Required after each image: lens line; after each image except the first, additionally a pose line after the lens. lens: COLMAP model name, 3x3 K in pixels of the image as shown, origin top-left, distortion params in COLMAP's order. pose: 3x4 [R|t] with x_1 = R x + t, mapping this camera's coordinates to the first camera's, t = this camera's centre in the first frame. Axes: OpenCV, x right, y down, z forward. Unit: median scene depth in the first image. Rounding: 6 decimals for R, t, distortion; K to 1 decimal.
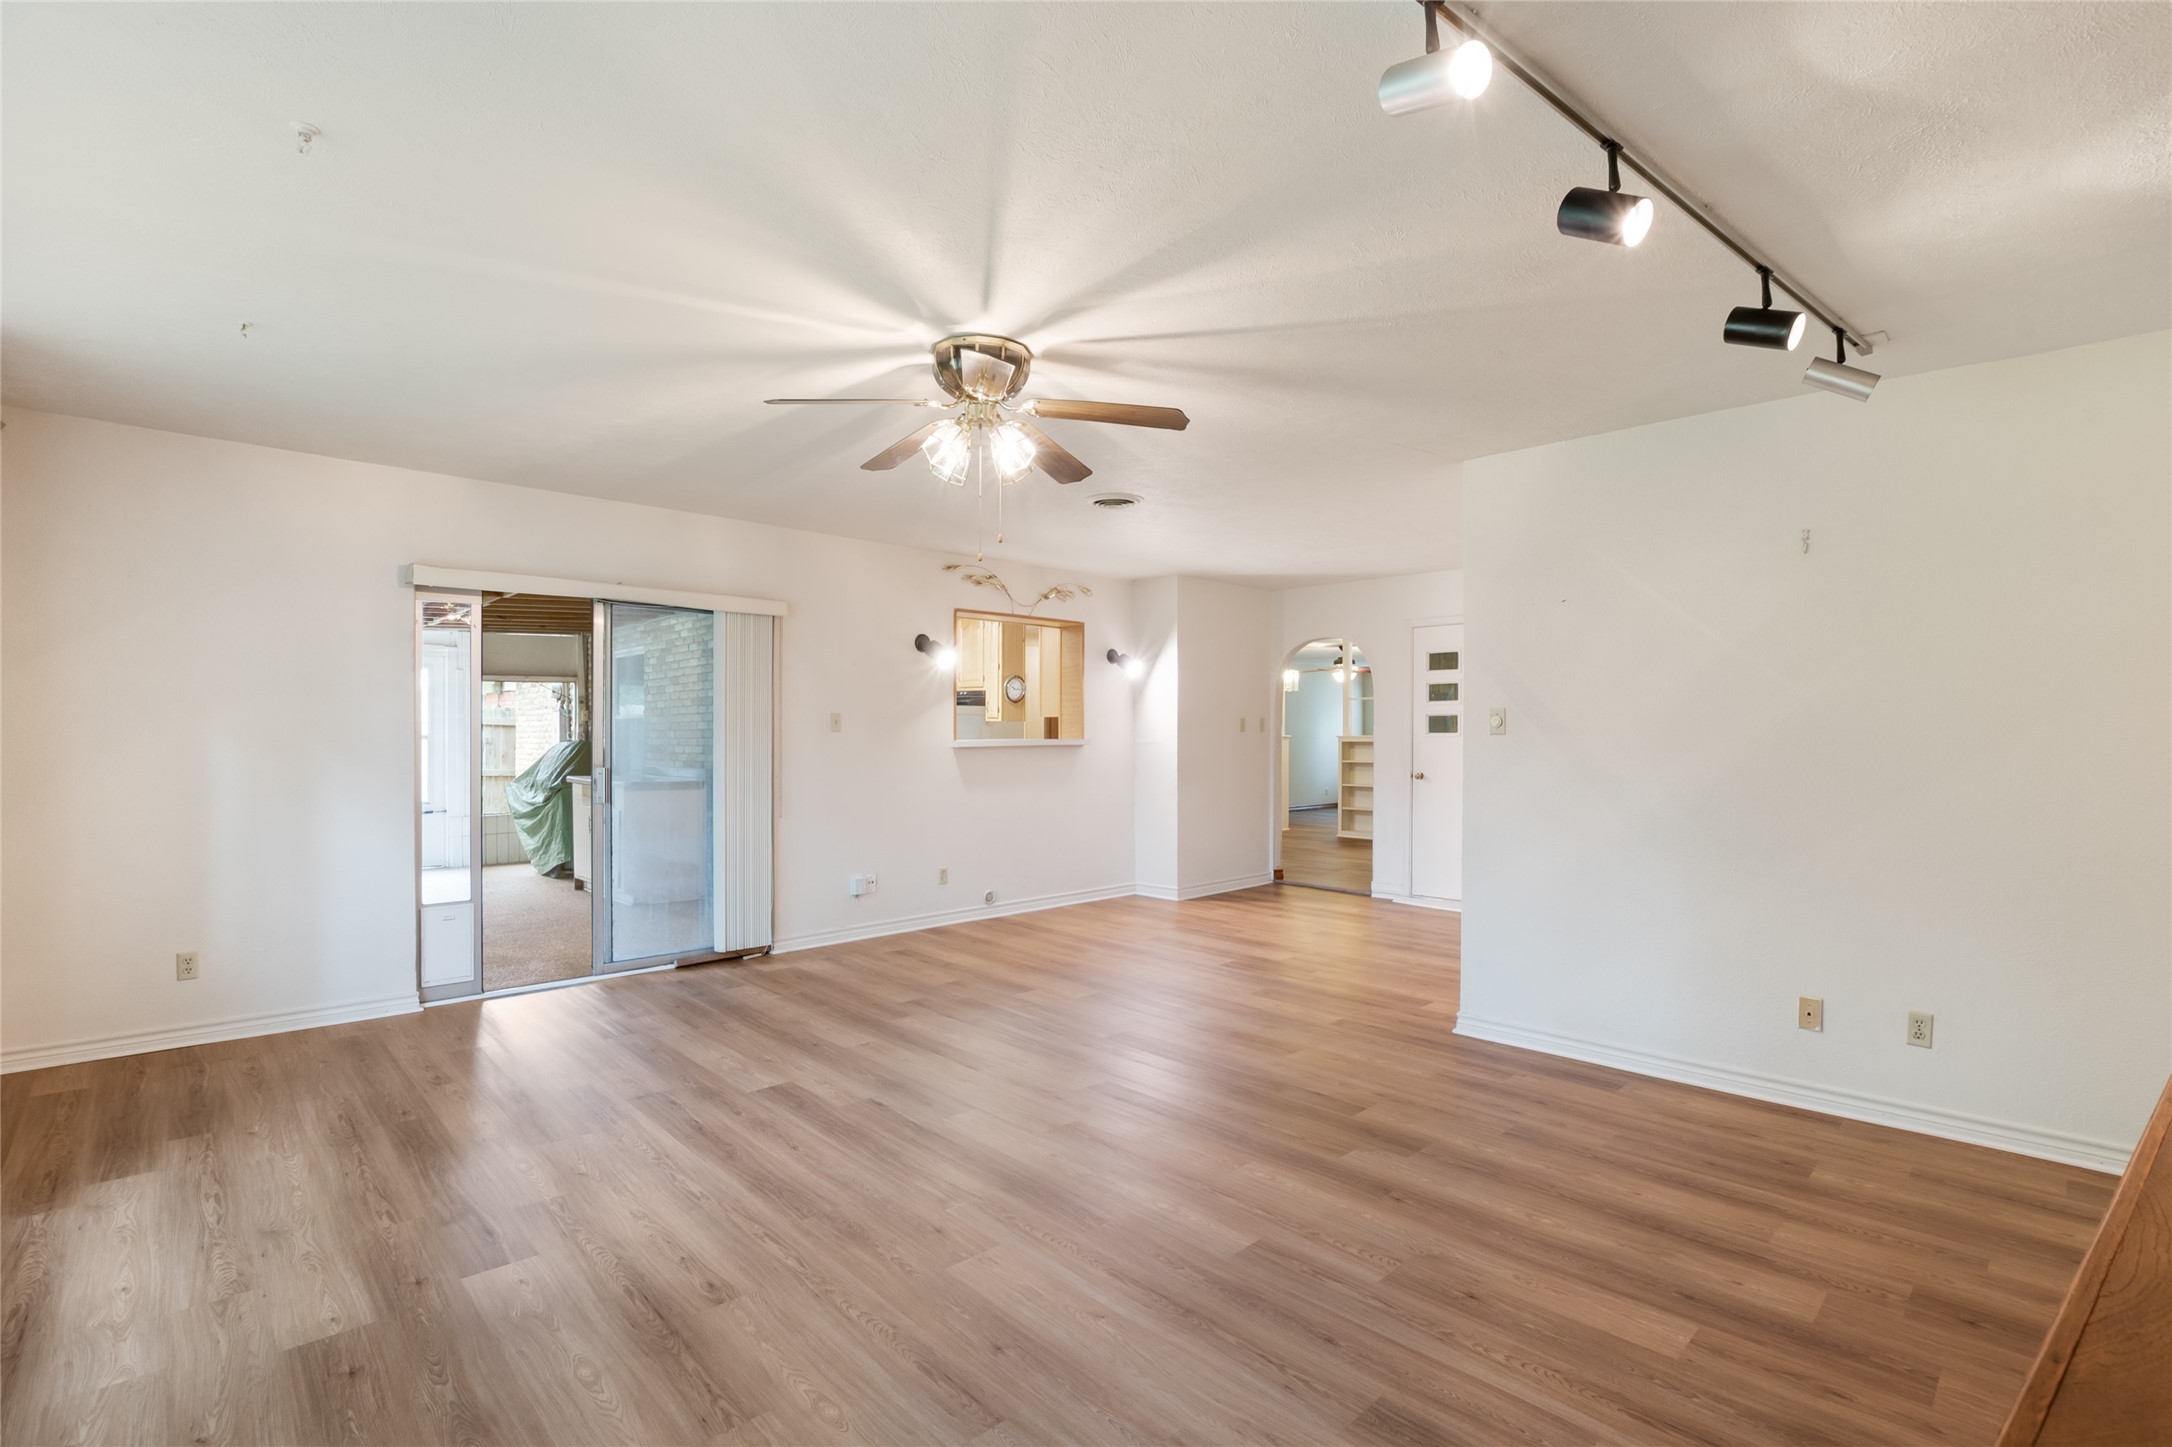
lens RADIAL K [[991.9, 0, 1087.2], [0, 991.9, 743.7], [0, 0, 1]] dist [-0.028443, -0.000454]
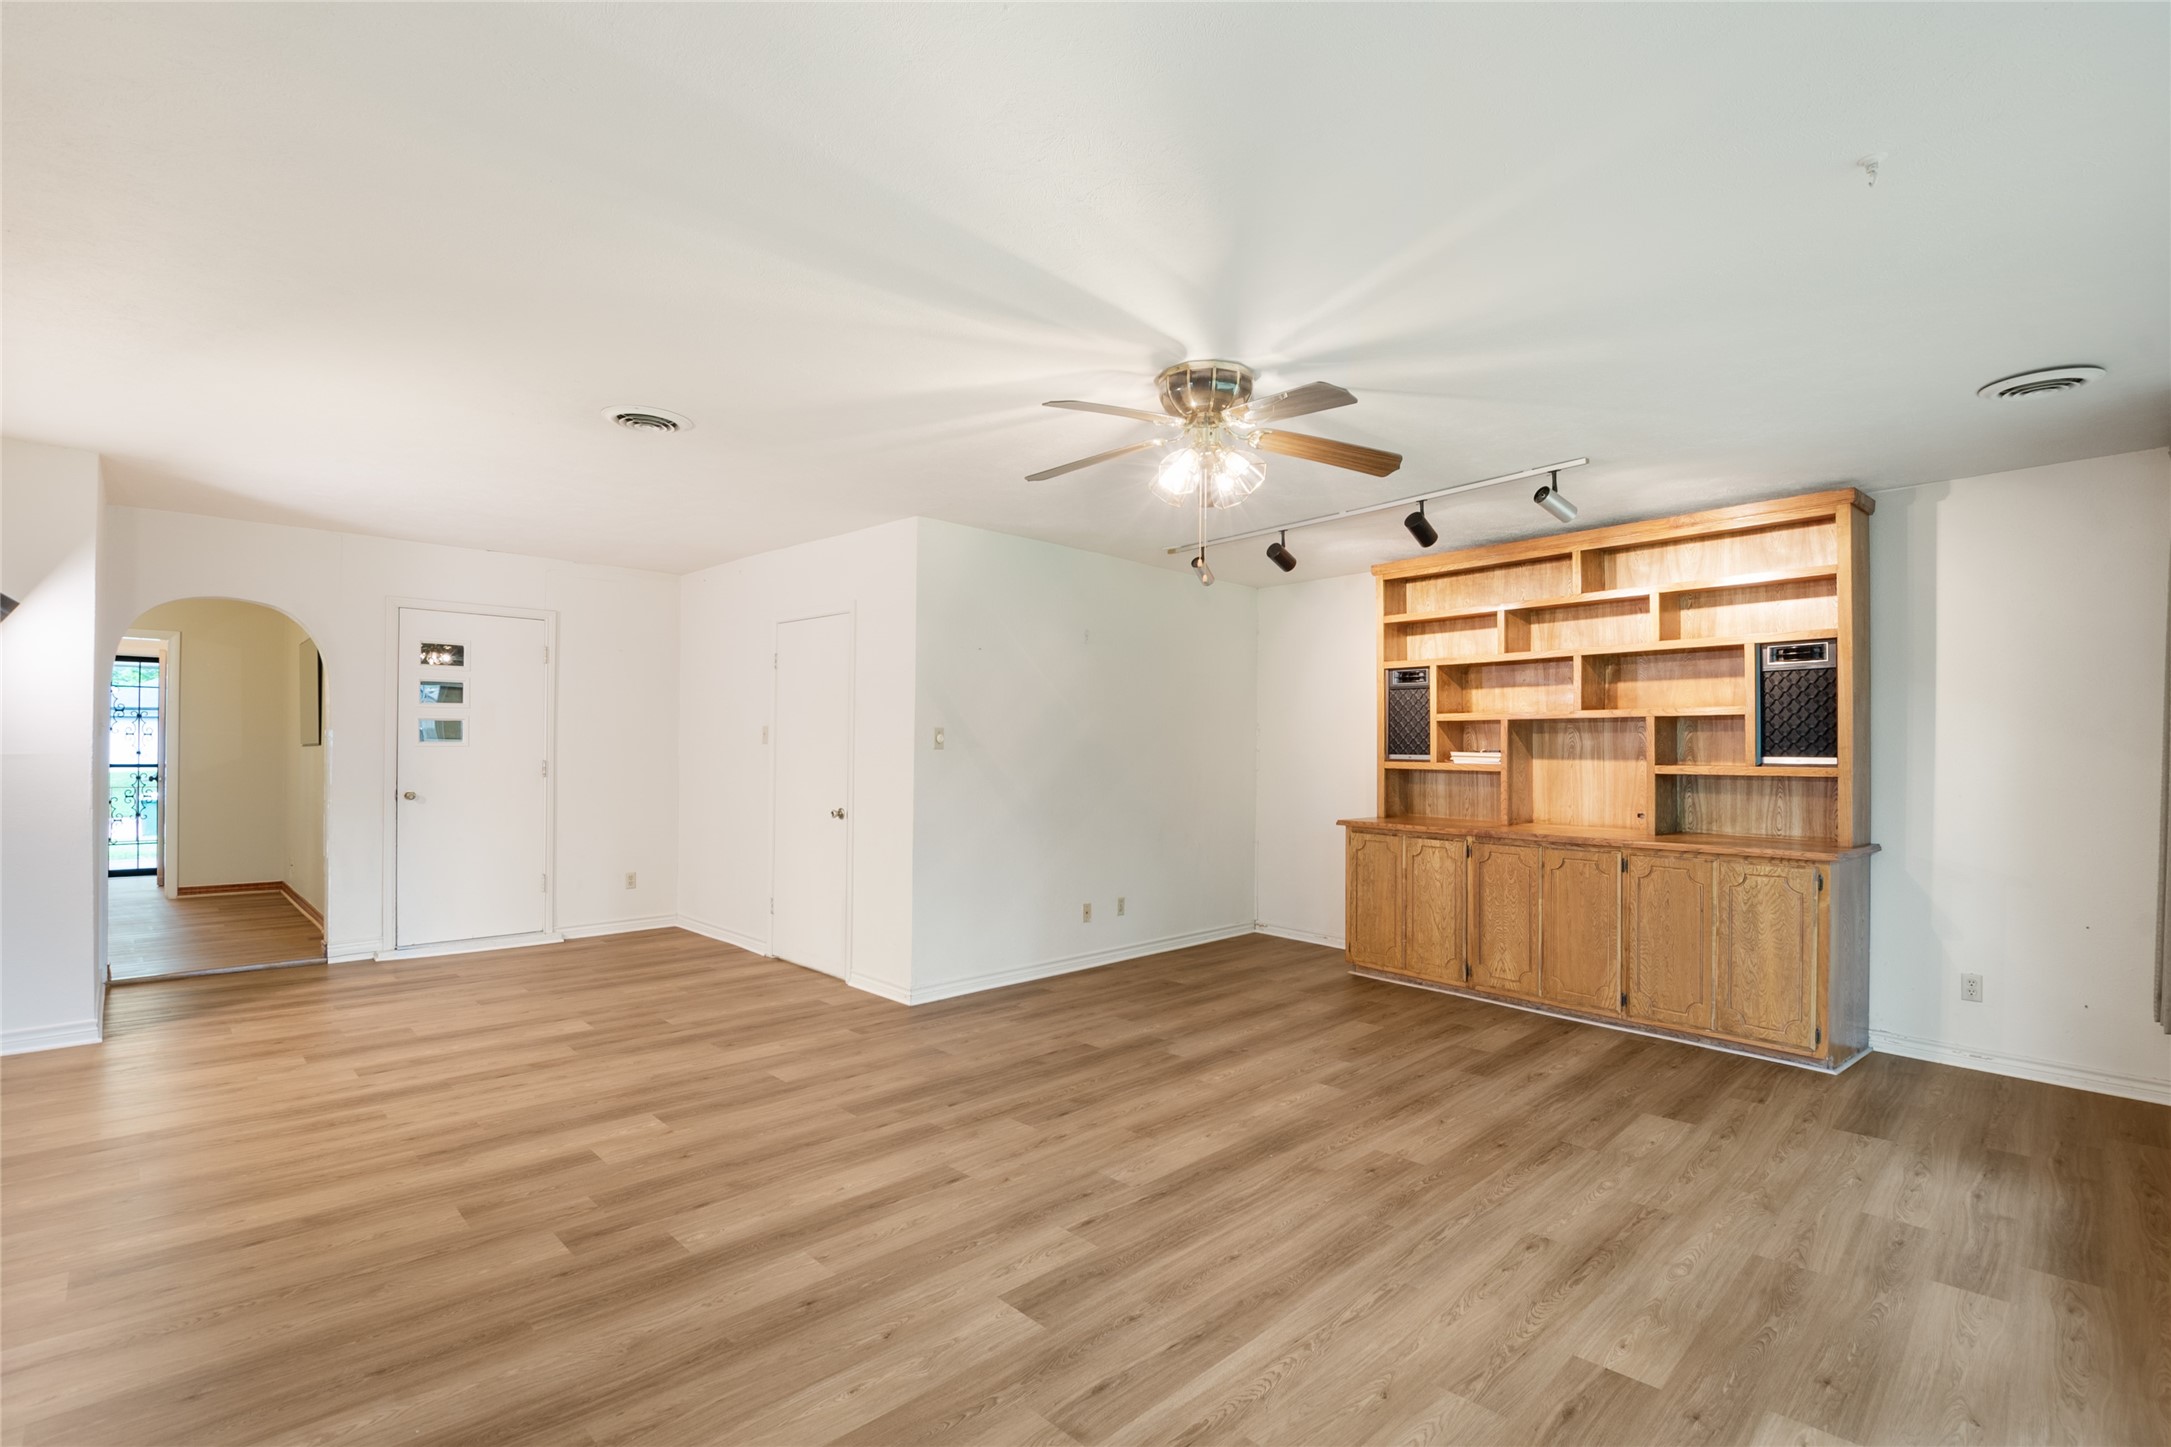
lens RADIAL K [[994.5, 0, 1084.0], [0, 994.5, 749.8], [0, 0, 1]] dist [-0.031000, 0.000385]
pose [[-0.011519, -0.003799, 0.999926, -1.116172], [-0.001296, 0.999992, 0.003784, -0.018214], [-0.999933, -0.001253, -0.011524, 1.131514]]
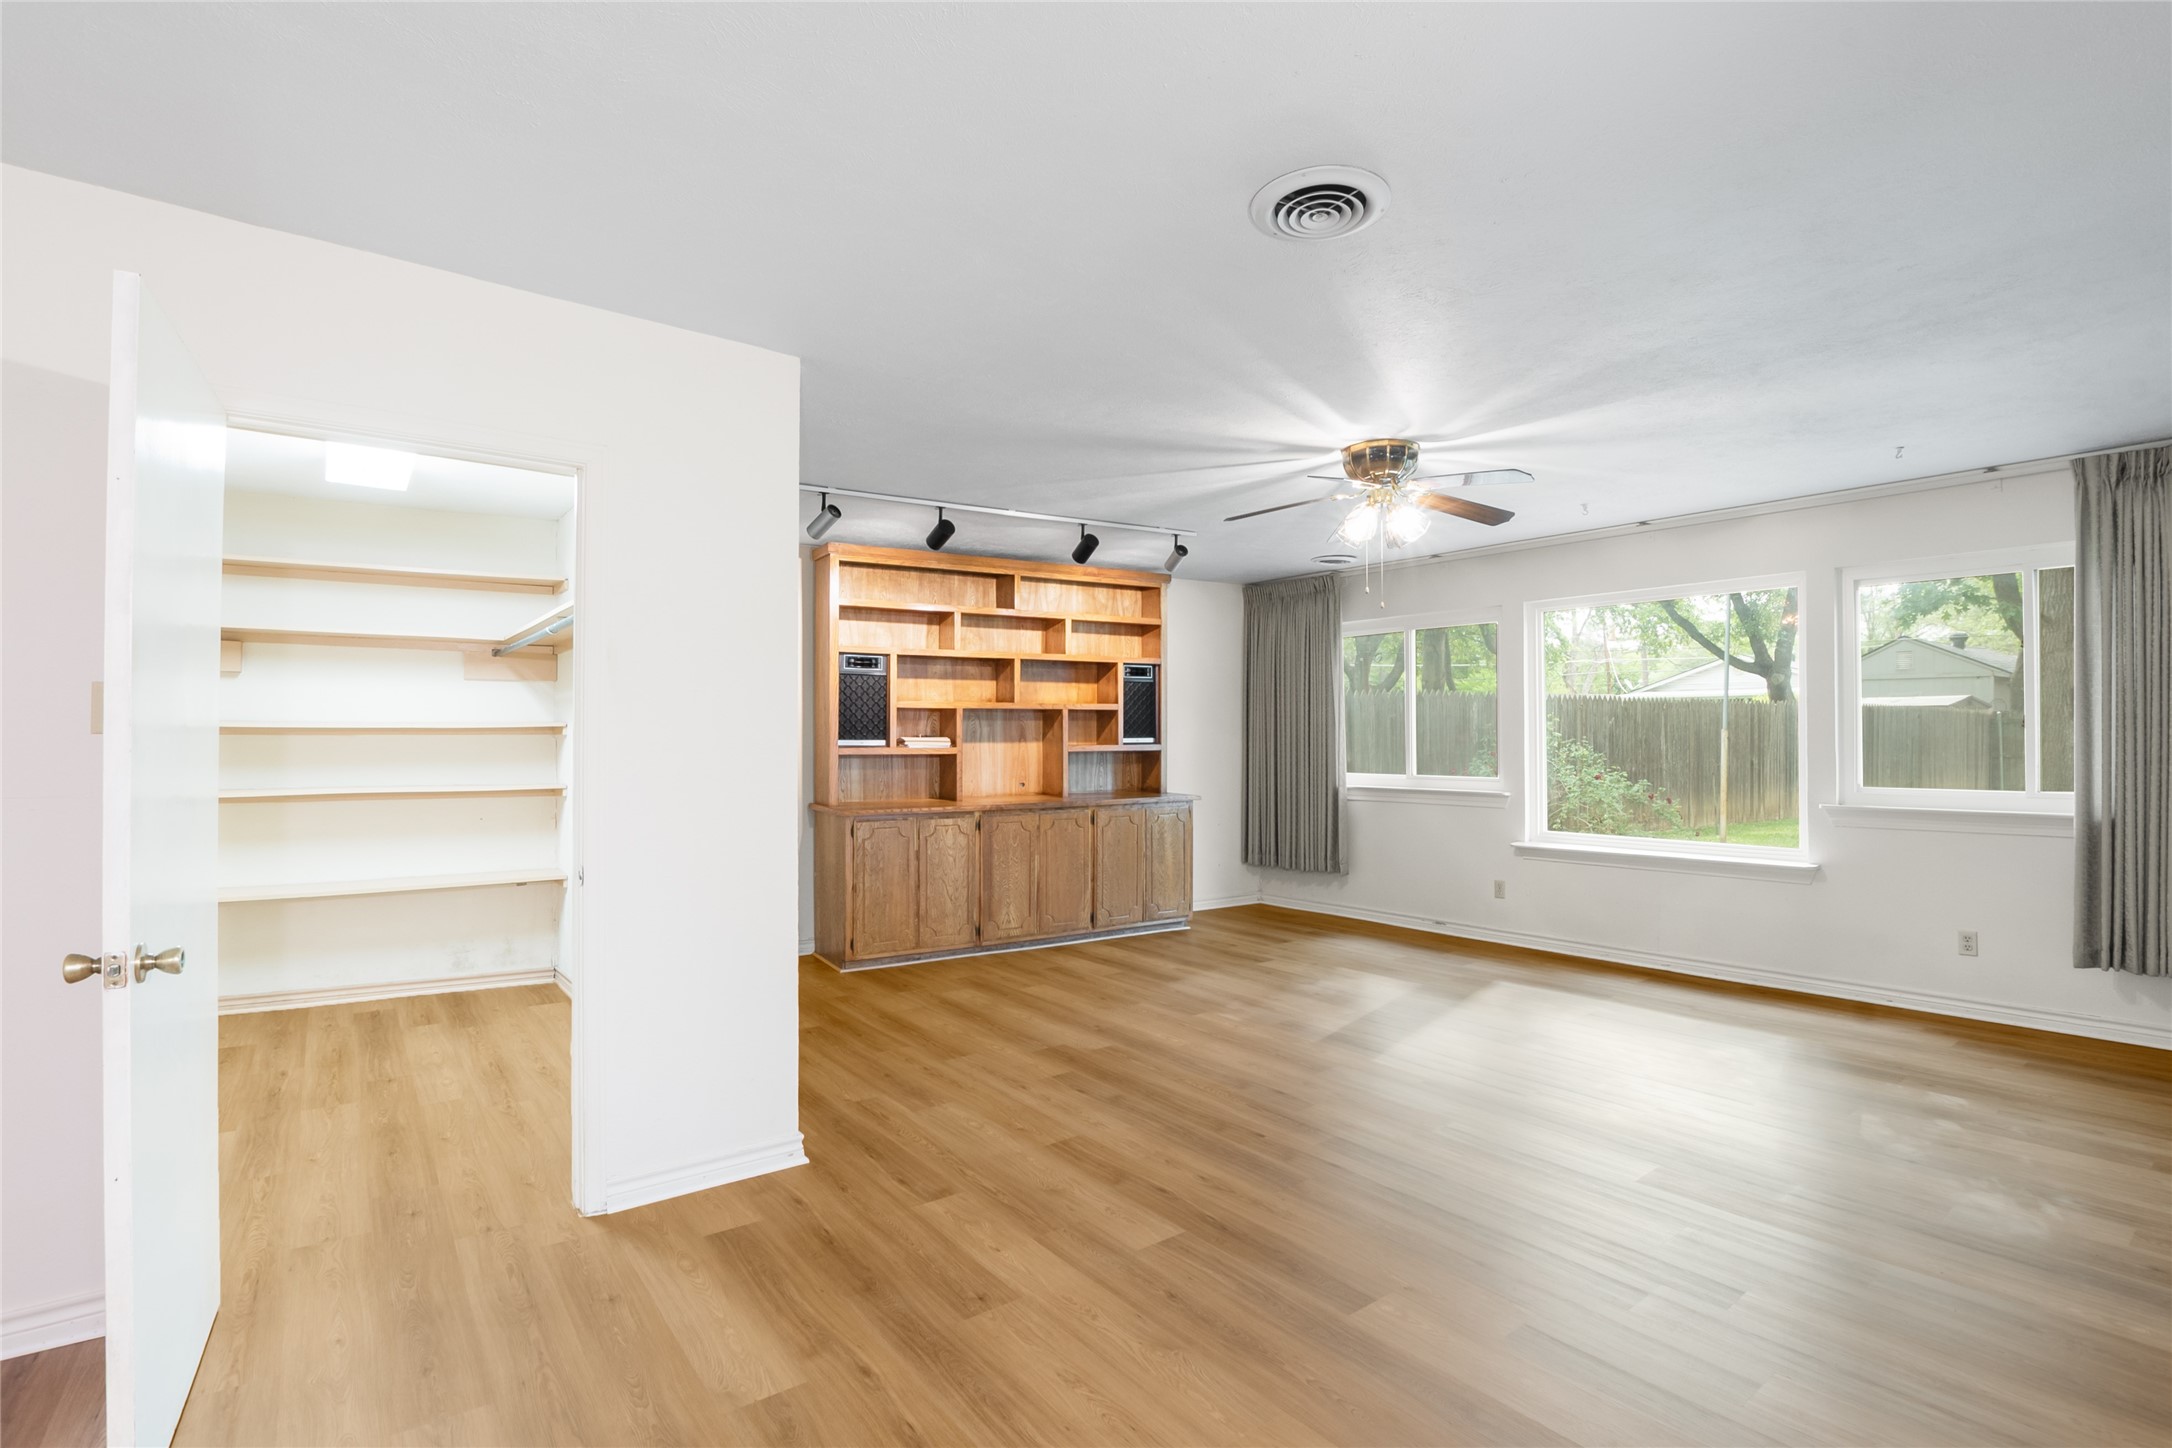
lens RADIAL K [[1020.0, 0, 1086.0], [0, 1020.0, 724.0], [0, 0, 1]] dist [-0.029608, 0.001155]
pose [[-0.993599, 0.000228, 0.112963, 0.127997], [-0.000260, 0.999991, -0.004309, -0.025340], [-0.112963, -0.004310, -0.993590, 2.376782]]
